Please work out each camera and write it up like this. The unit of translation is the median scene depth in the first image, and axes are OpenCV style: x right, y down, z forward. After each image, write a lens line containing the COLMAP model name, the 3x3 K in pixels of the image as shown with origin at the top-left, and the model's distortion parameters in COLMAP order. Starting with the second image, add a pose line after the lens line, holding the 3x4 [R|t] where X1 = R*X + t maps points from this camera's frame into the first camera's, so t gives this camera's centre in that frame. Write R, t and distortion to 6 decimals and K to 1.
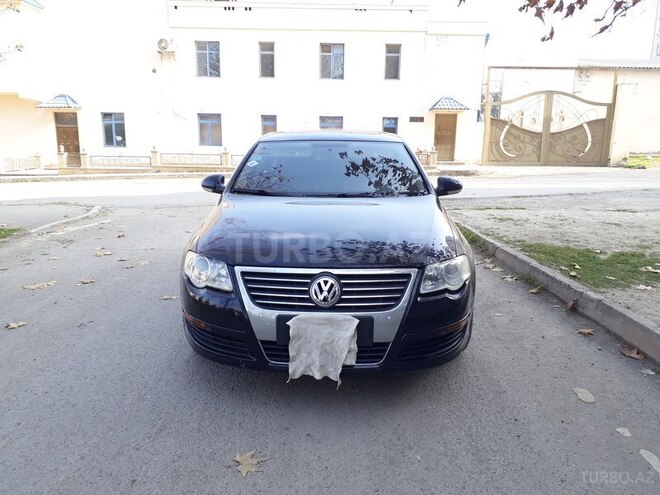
lens RADIAL K [[523.9, 0, 330.0], [0, 523.9, 247.5], [0, 0, 1]] dist [0.048117, -0.060317]
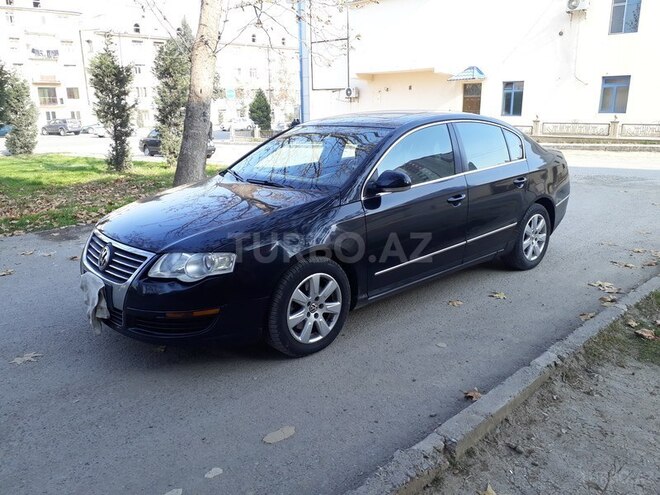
lens RADIAL K [[523.9, 0, 330.0], [0, 523.9, 247.5], [0, 0, 1]] dist [0.048117, -0.060317]
pose [[0.682661, 0.173326, -0.709881, 0.122997], [-0.128789, 0.984794, 0.116598, -0.015096], [0.719296, 0.011828, 0.694603, 0.051037]]
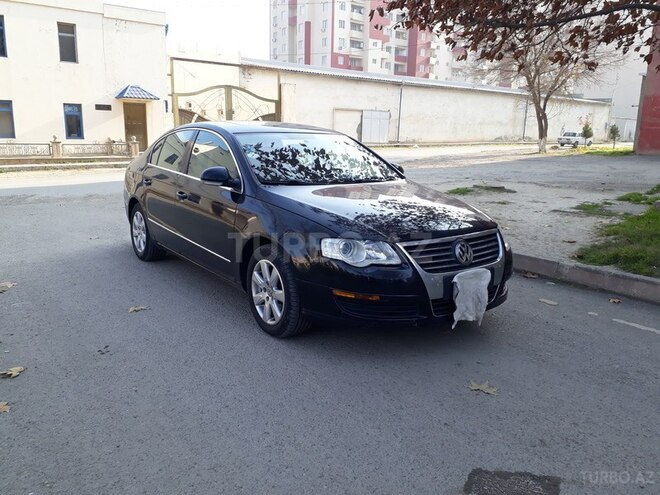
lens RADIAL K [[526.2, 0, 330.0], [0, 526.2, 247.5], [0, 0, 1]] dist [0.045337, -0.089608]
pose [[0.795498, -0.122581, 0.593429, -0.102137], [0.112424, 0.992179, 0.054242, -0.003530], [-0.595436, 0.023566, 0.803057, 0.016106]]
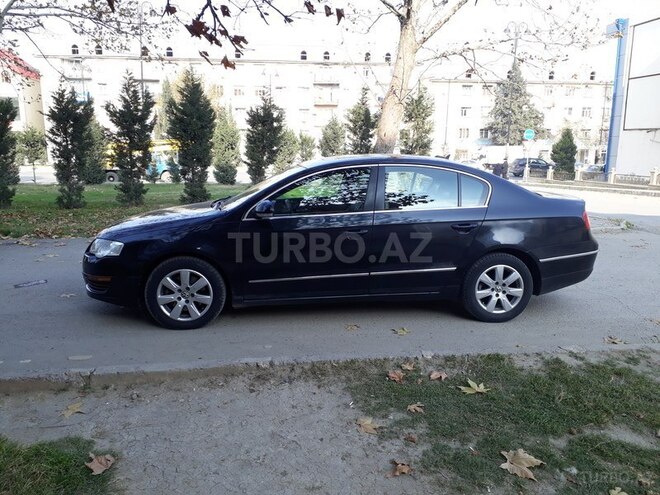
lens RADIAL K [[525.6, 0, 330.0], [0, 525.6, 247.5], [0, 0, 1]] dist [0.099045, -0.197301]
pose [[0.135142, 0.174437, -0.975350, 0.204475], [-0.198044, 0.969272, 0.145910, -0.034876], [0.970832, 0.173444, 0.165536, 0.150494]]
